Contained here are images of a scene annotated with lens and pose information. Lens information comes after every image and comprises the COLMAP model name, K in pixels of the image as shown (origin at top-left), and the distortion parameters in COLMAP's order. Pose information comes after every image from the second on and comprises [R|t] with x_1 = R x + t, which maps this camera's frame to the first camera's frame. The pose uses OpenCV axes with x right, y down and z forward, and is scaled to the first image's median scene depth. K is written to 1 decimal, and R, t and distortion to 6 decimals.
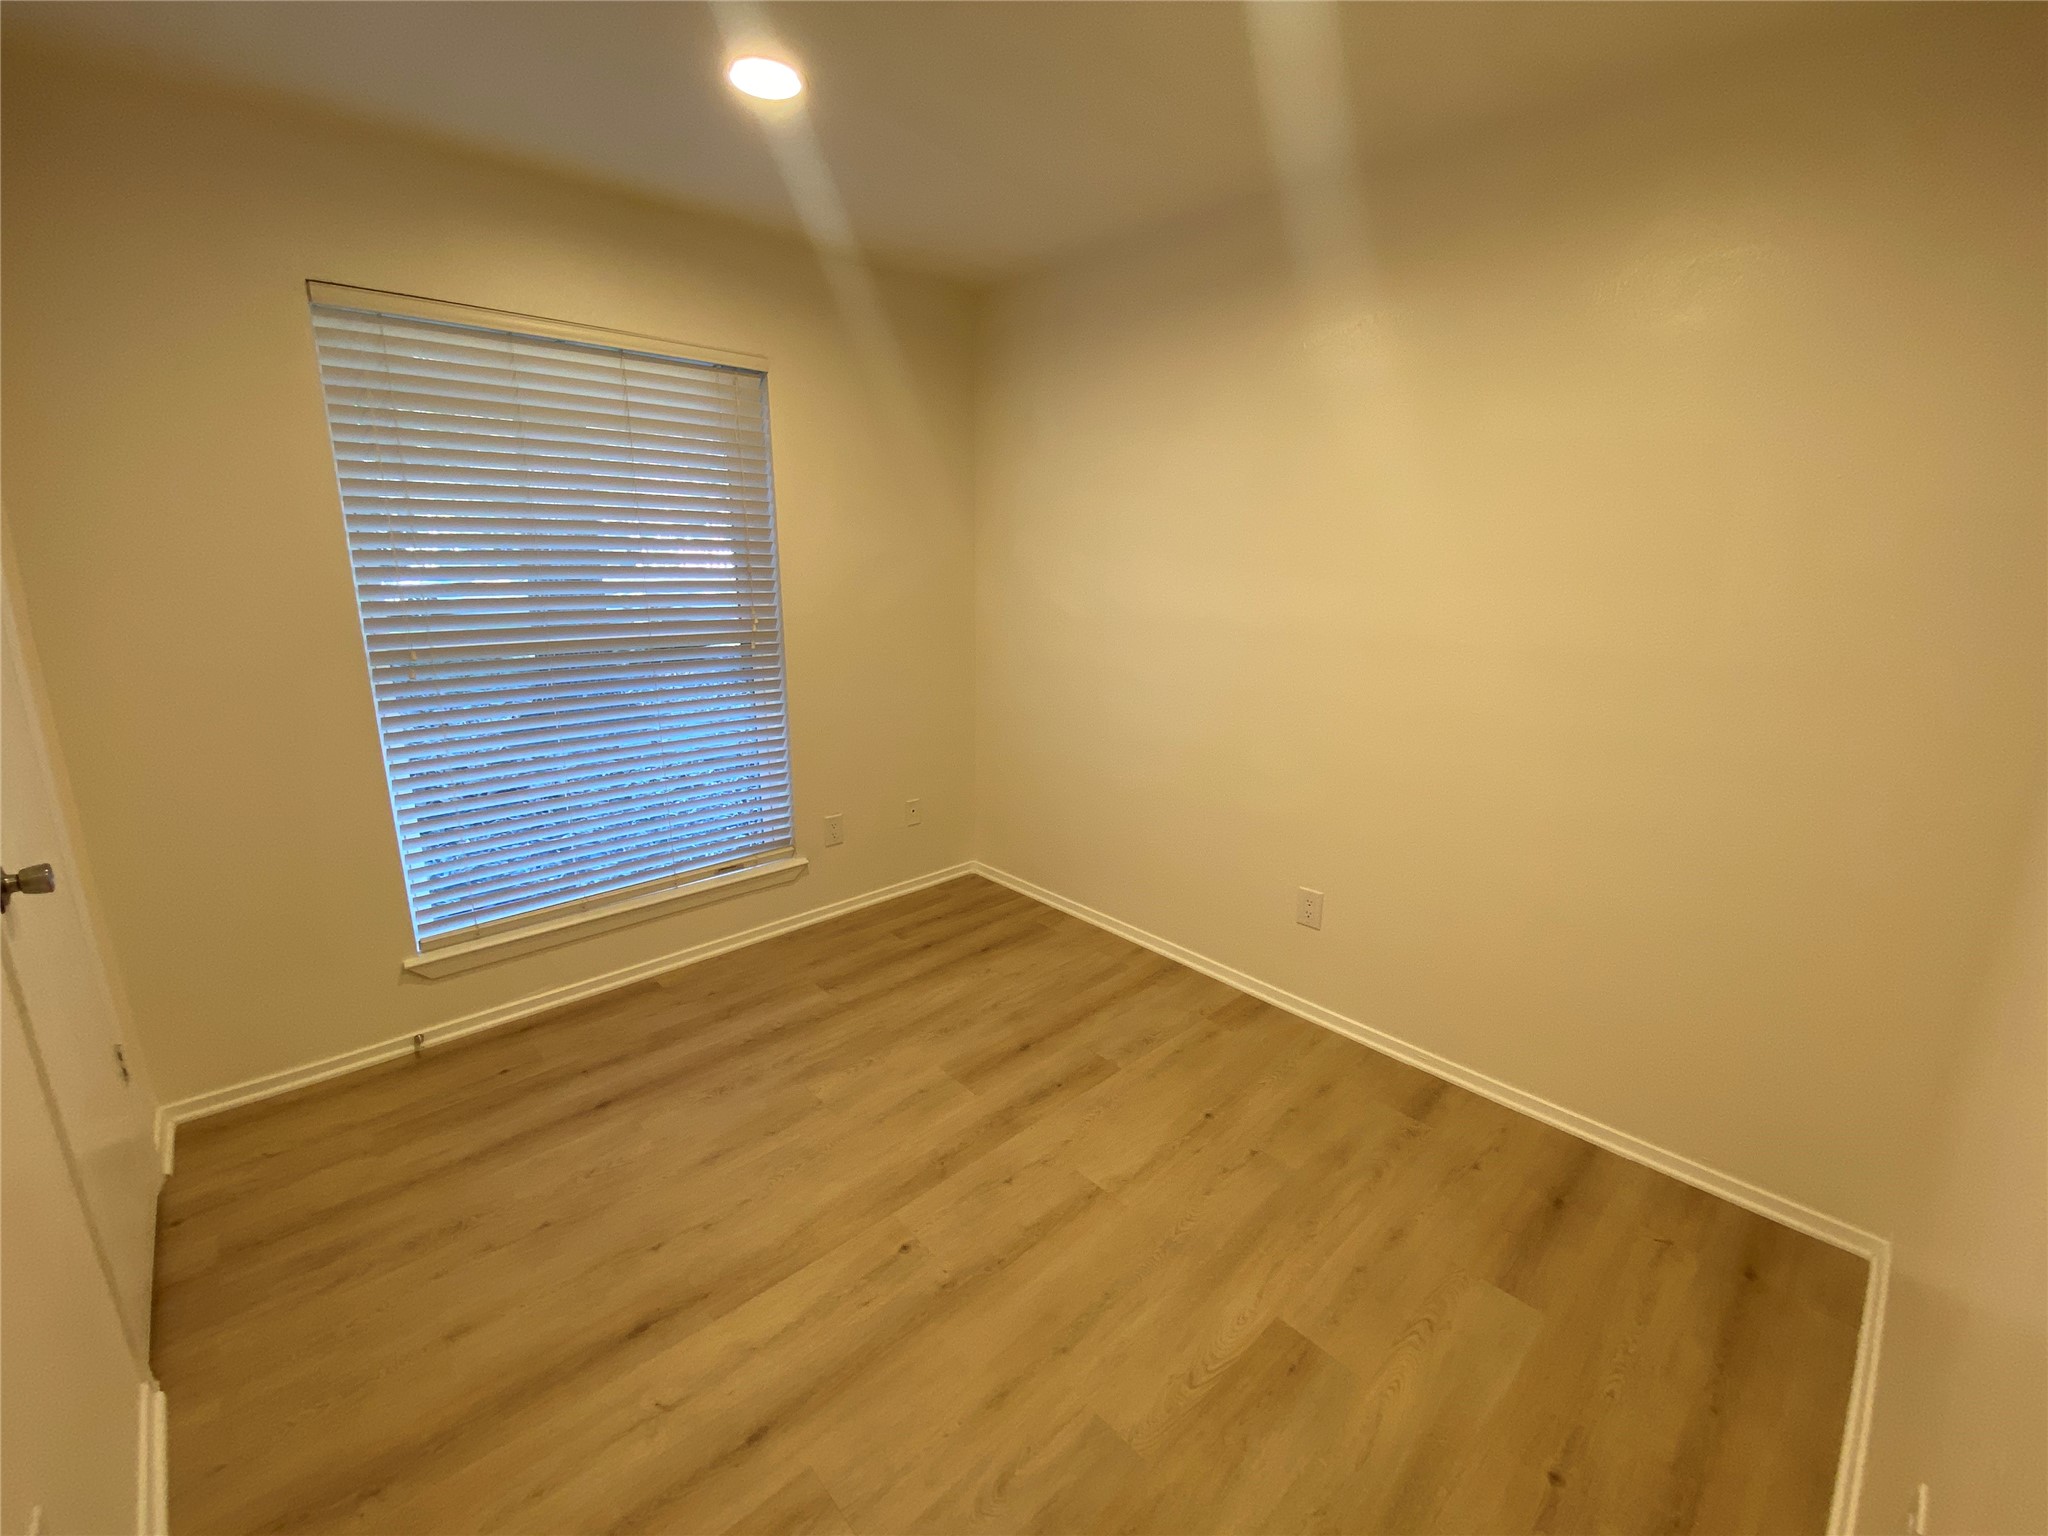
lens RADIAL K [[830.0, 0, 1027.0], [0, 830.0, 762.8], [0, 0, 1]] dist [0.054943, -0.038612]
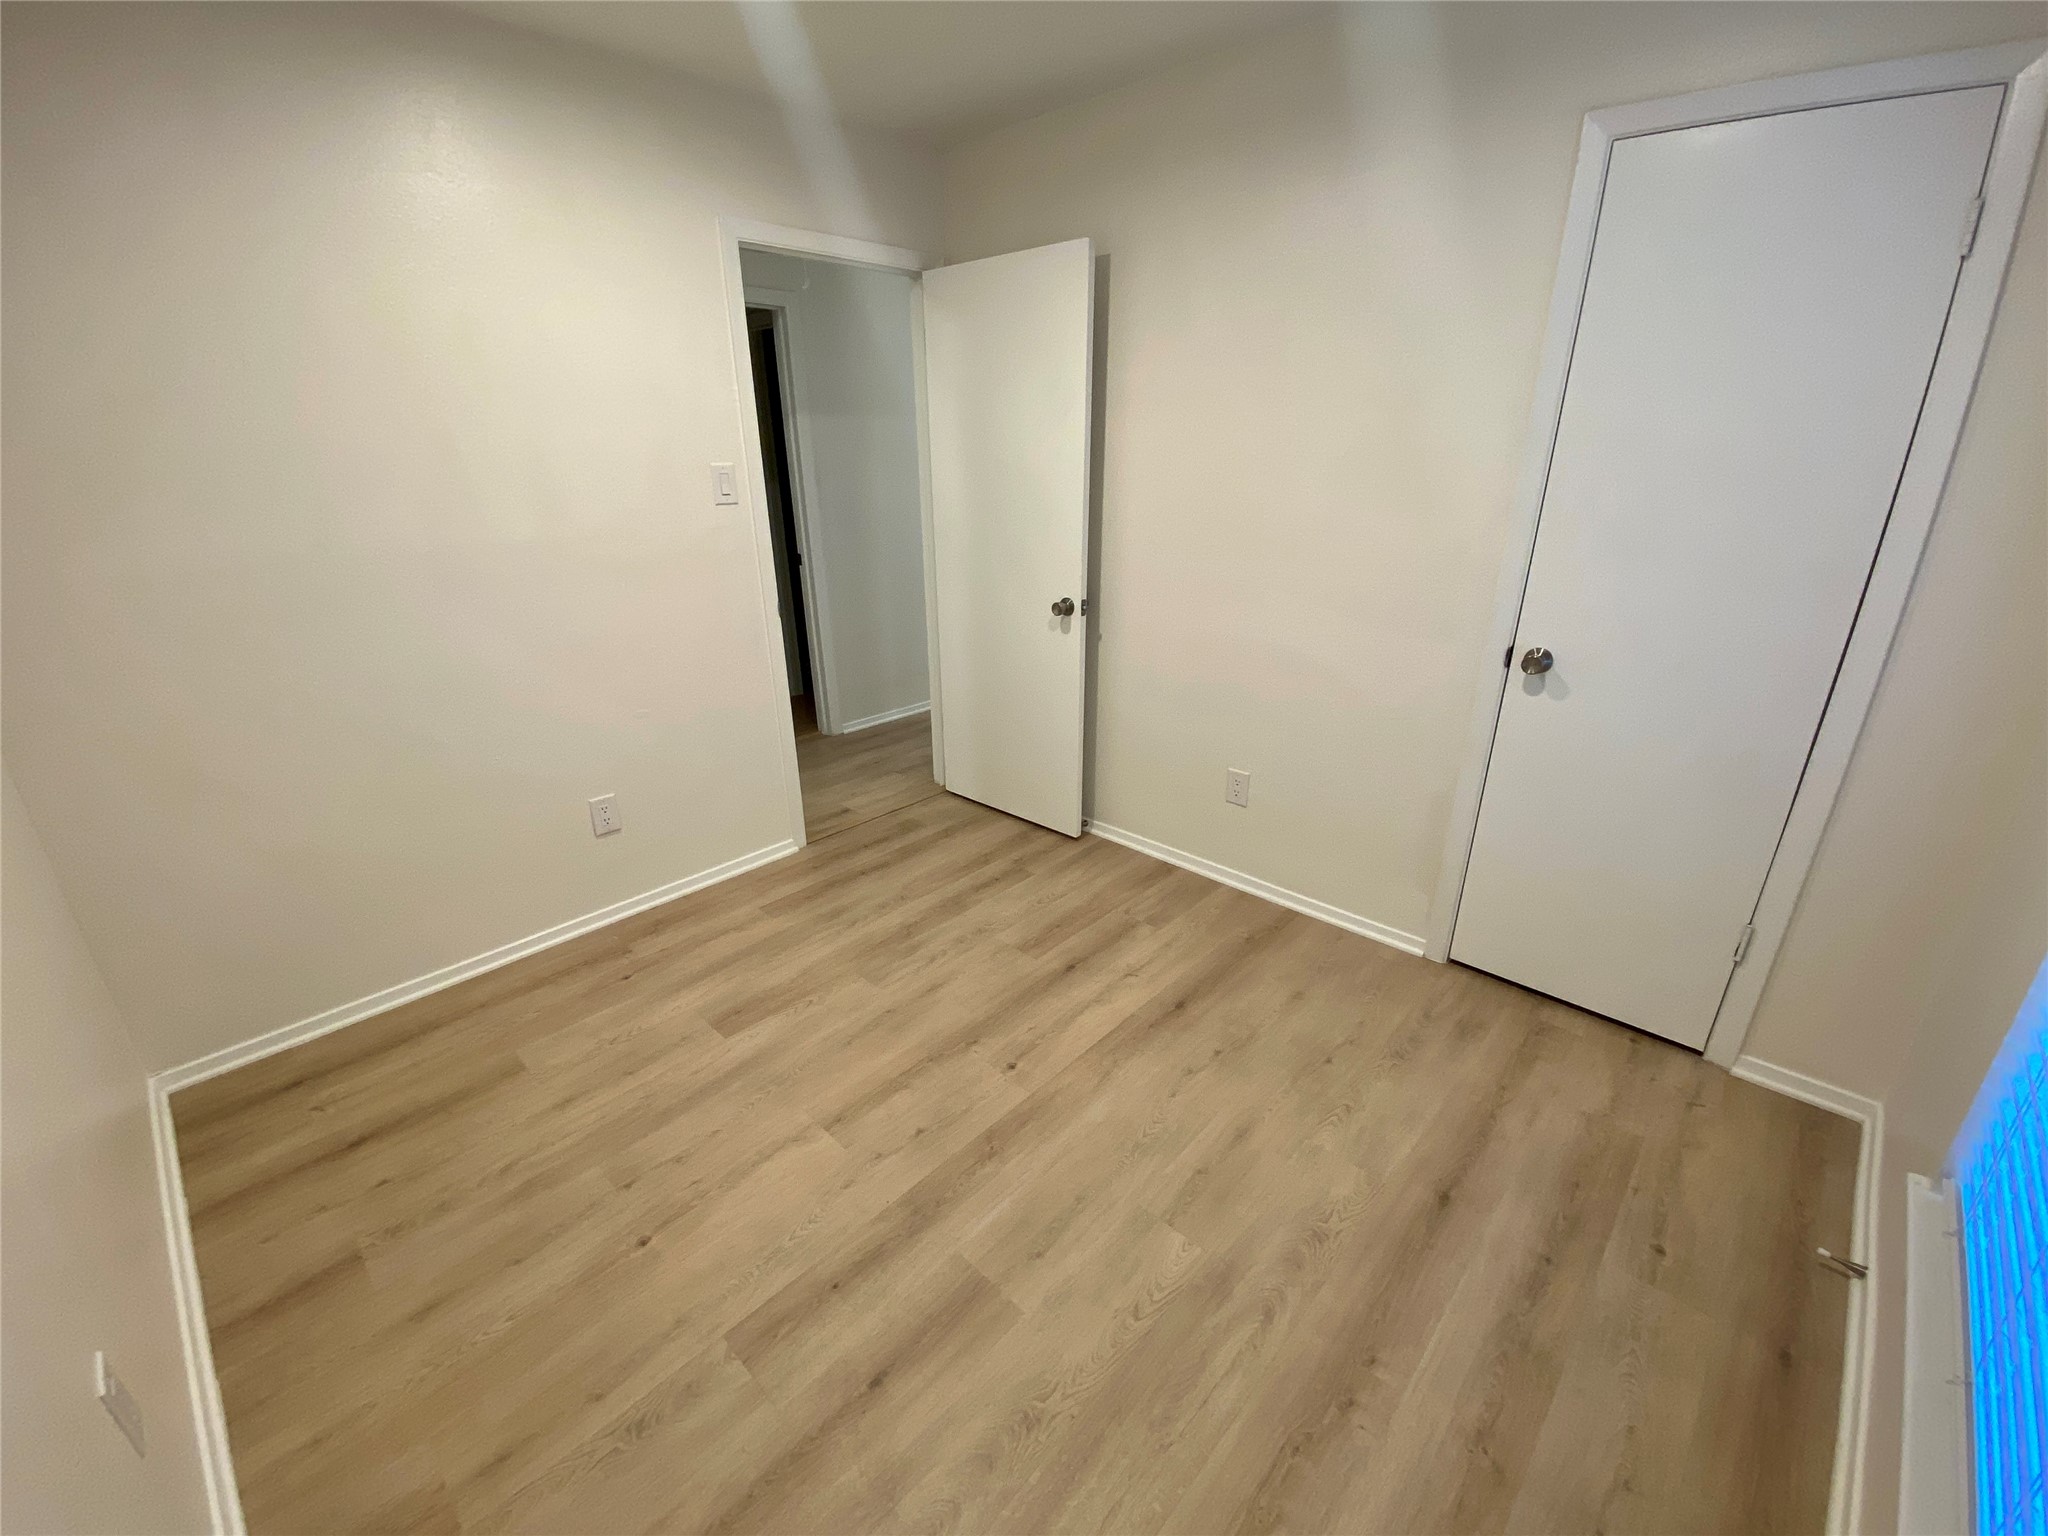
lens RADIAL K [[830.0, 0, 1027.0], [0, 830.0, 762.8], [0, 0, 1]] dist [0.054943, -0.038612]
pose [[-0.998306, 0.022663, -0.053578, -0.104548], [-0.012296, 0.817994, 0.575095, -0.407808], [0.056860, 0.574780, -0.816330, 1.576891]]
